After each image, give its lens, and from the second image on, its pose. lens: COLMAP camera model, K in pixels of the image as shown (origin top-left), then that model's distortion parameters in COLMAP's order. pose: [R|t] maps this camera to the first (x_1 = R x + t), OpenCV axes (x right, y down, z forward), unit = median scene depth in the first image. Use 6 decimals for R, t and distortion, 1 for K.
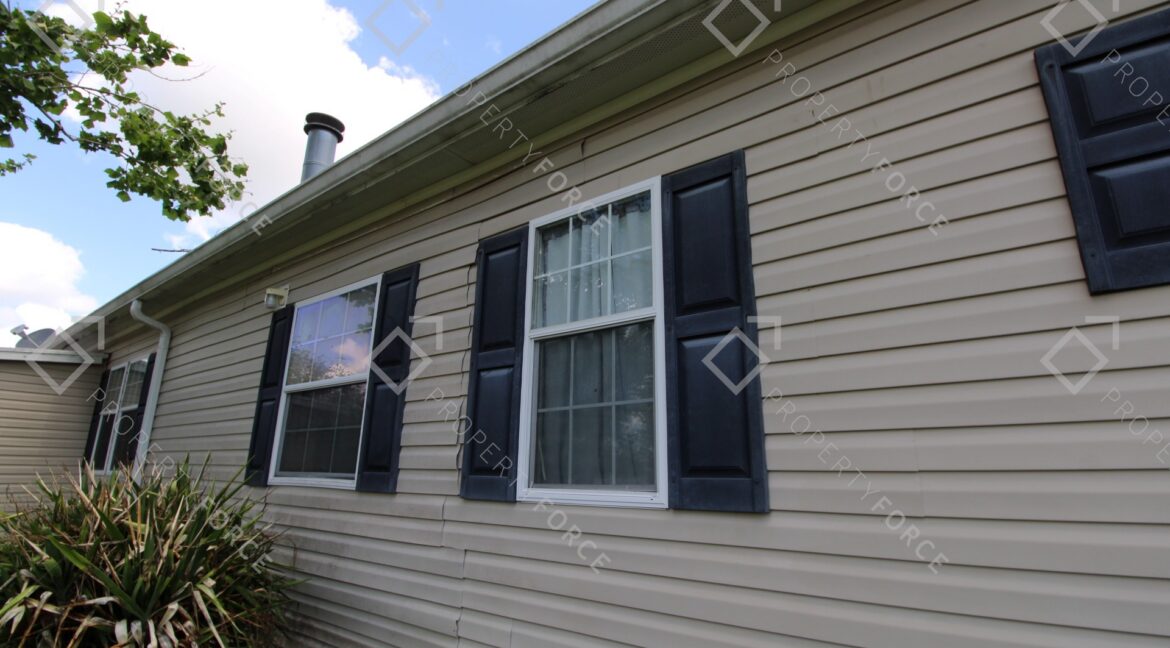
lens RADIAL K [[548.1, 0, 597.9], [0, 548.1, 327.2], [0, 0, 1]] dist [0.001856, -0.013138]
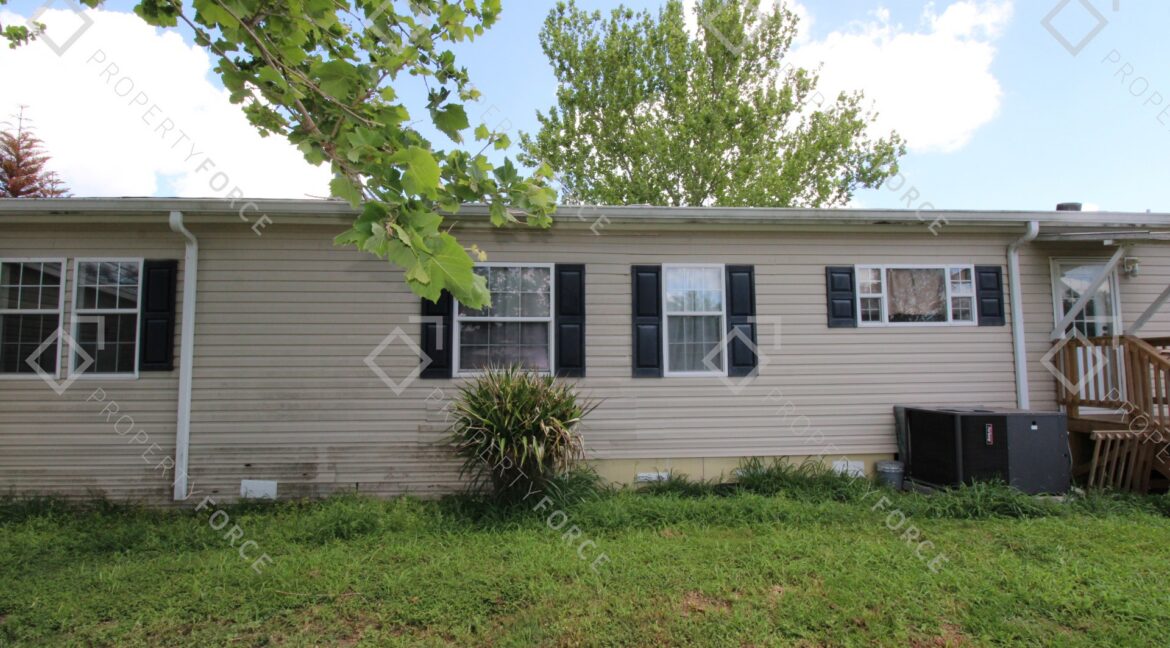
lens RADIAL K [[548.1, 0, 597.9], [0, 548.1, 327.2], [0, 0, 1]] dist [0.001856, -0.013138]
pose [[0.756126, 0.027259, 0.653858, -2.108064], [-0.153418, 0.978673, 0.136613, -0.229607], [-0.636189, -0.203610, 0.744181, -0.717582]]
